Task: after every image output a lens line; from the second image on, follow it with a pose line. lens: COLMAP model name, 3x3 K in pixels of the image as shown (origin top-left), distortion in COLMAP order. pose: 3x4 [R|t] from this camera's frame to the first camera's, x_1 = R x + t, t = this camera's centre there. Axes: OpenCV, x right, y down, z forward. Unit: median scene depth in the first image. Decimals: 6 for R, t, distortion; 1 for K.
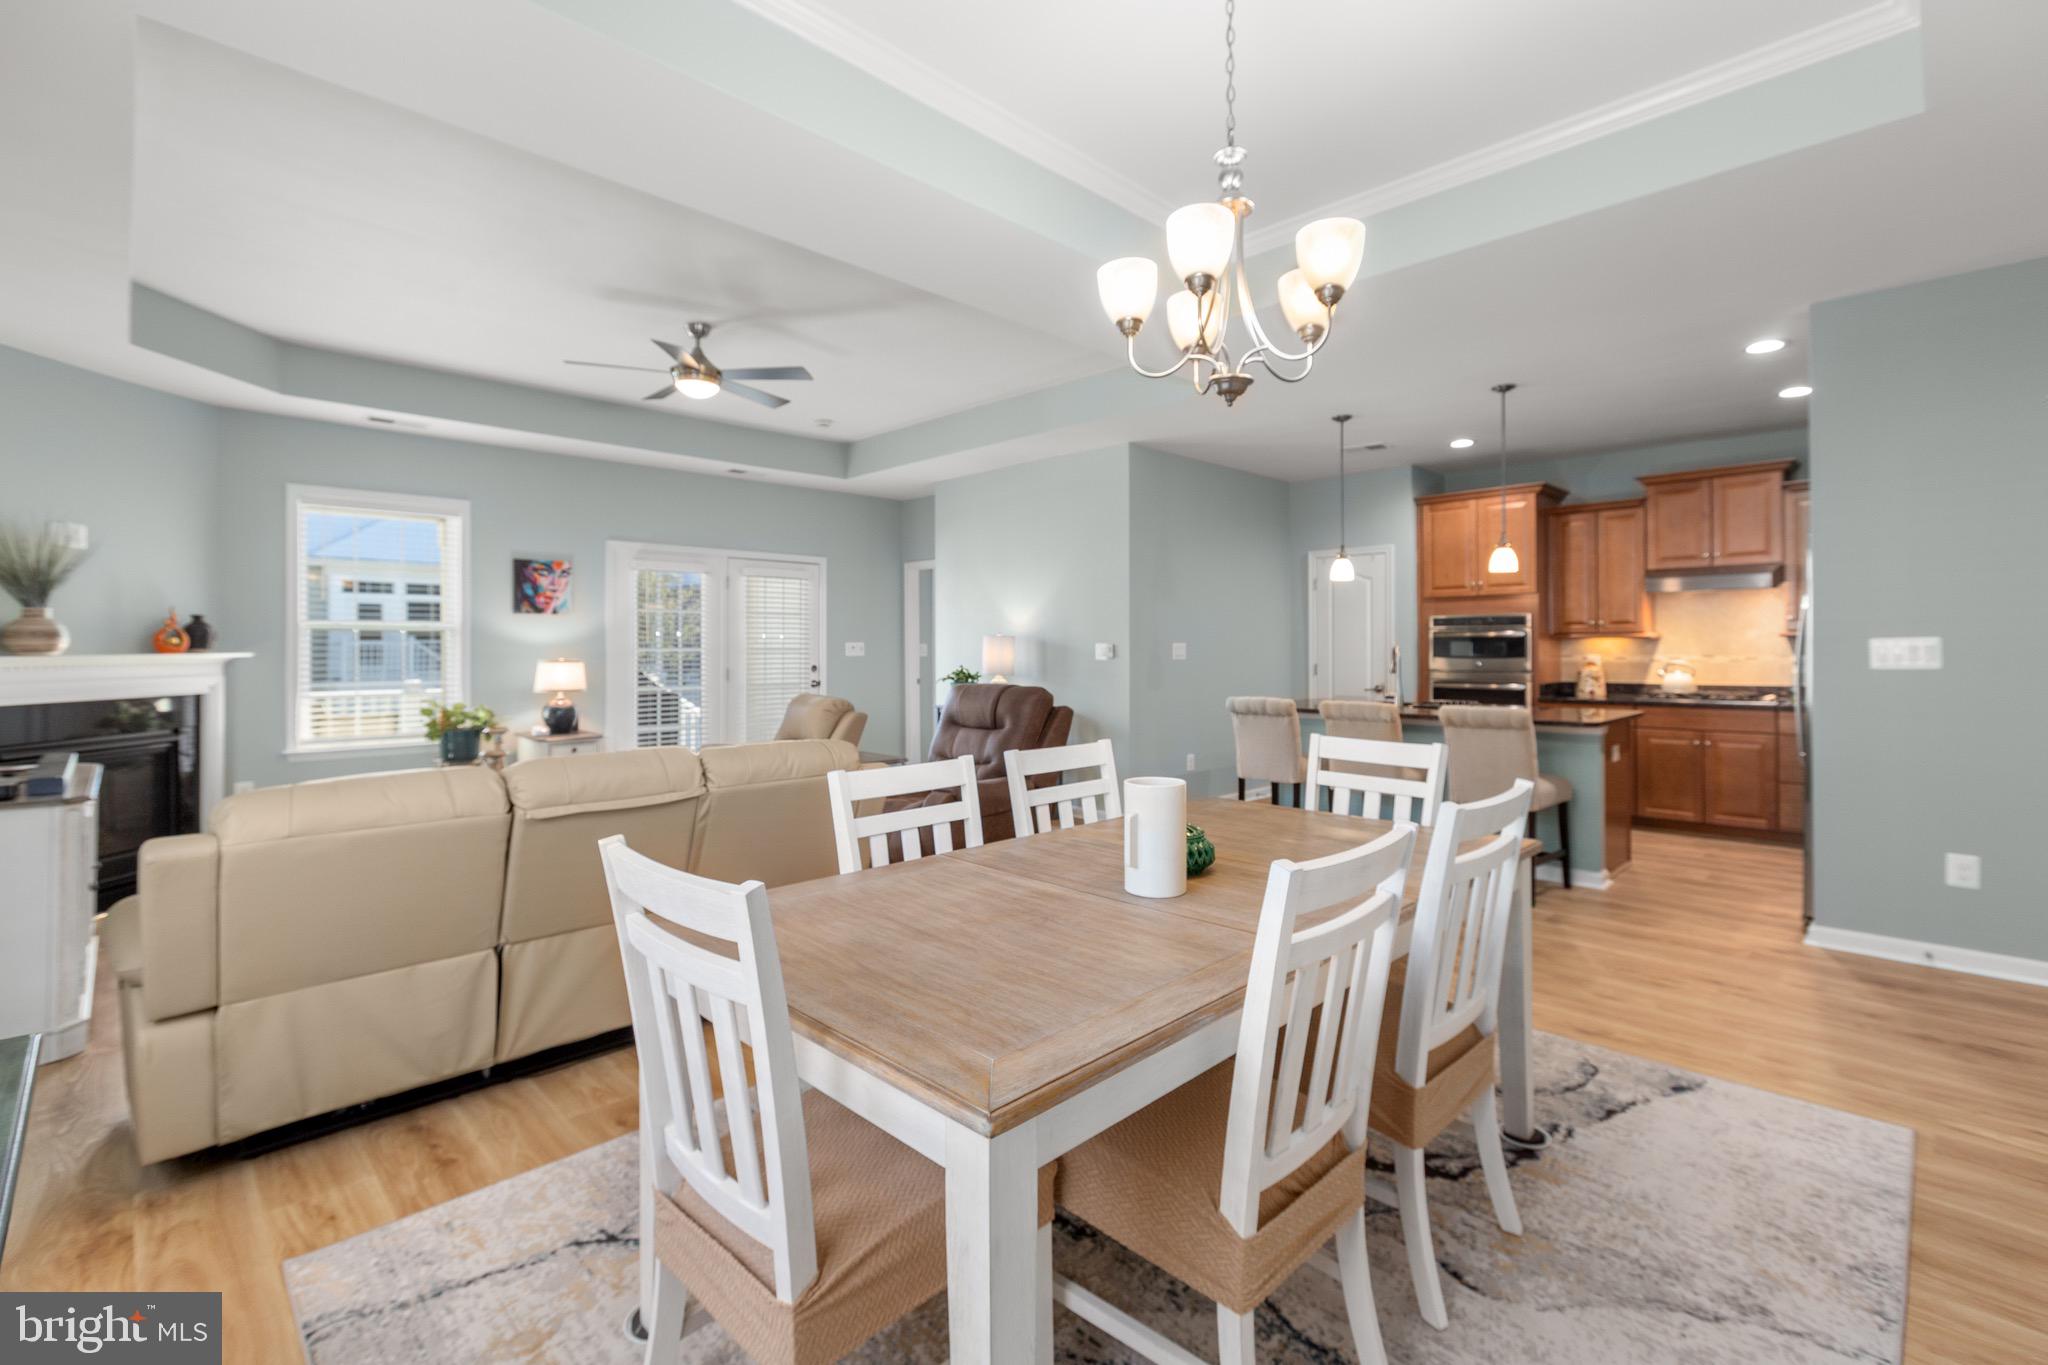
lens RADIAL K [[914.6, 0, 1024.4], [0, 914.6, 645.5], [0, 0, 1]] dist [0.000808, -0.001130]
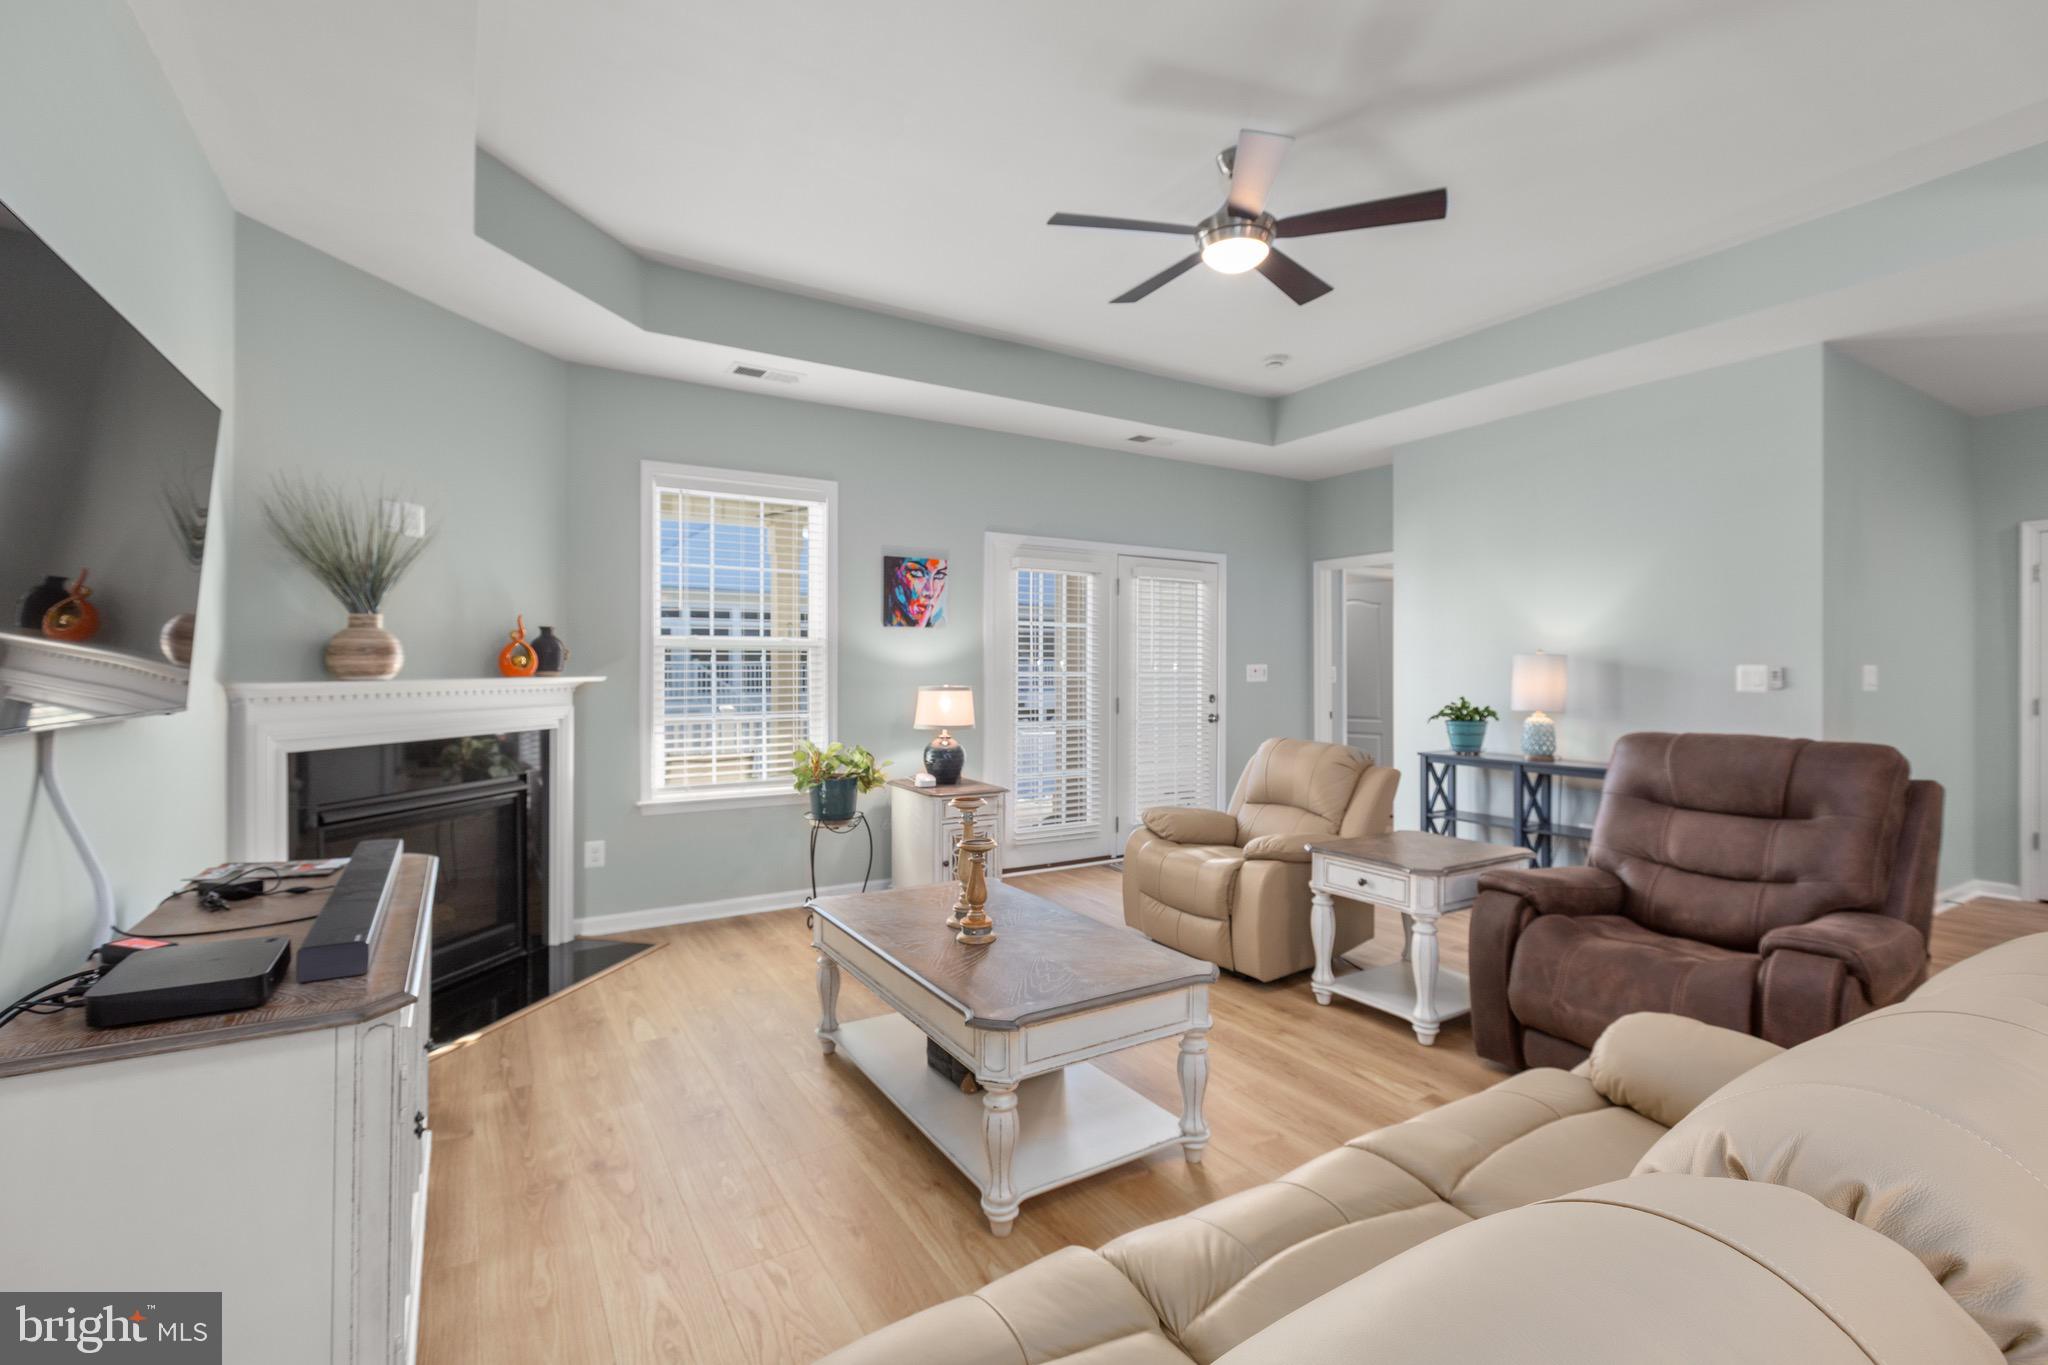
lens RADIAL K [[914.6, 0, 1024.6], [0, 914.6, 671.9], [0, 0, 1]] dist [0.000808, -0.001130]
pose [[0.974479, 0.002080, -0.224471, -0.278657], [-0.001514, 0.999995, 0.002696, 0.001360], [0.224475, -0.002288, 0.974477, 0.279780]]
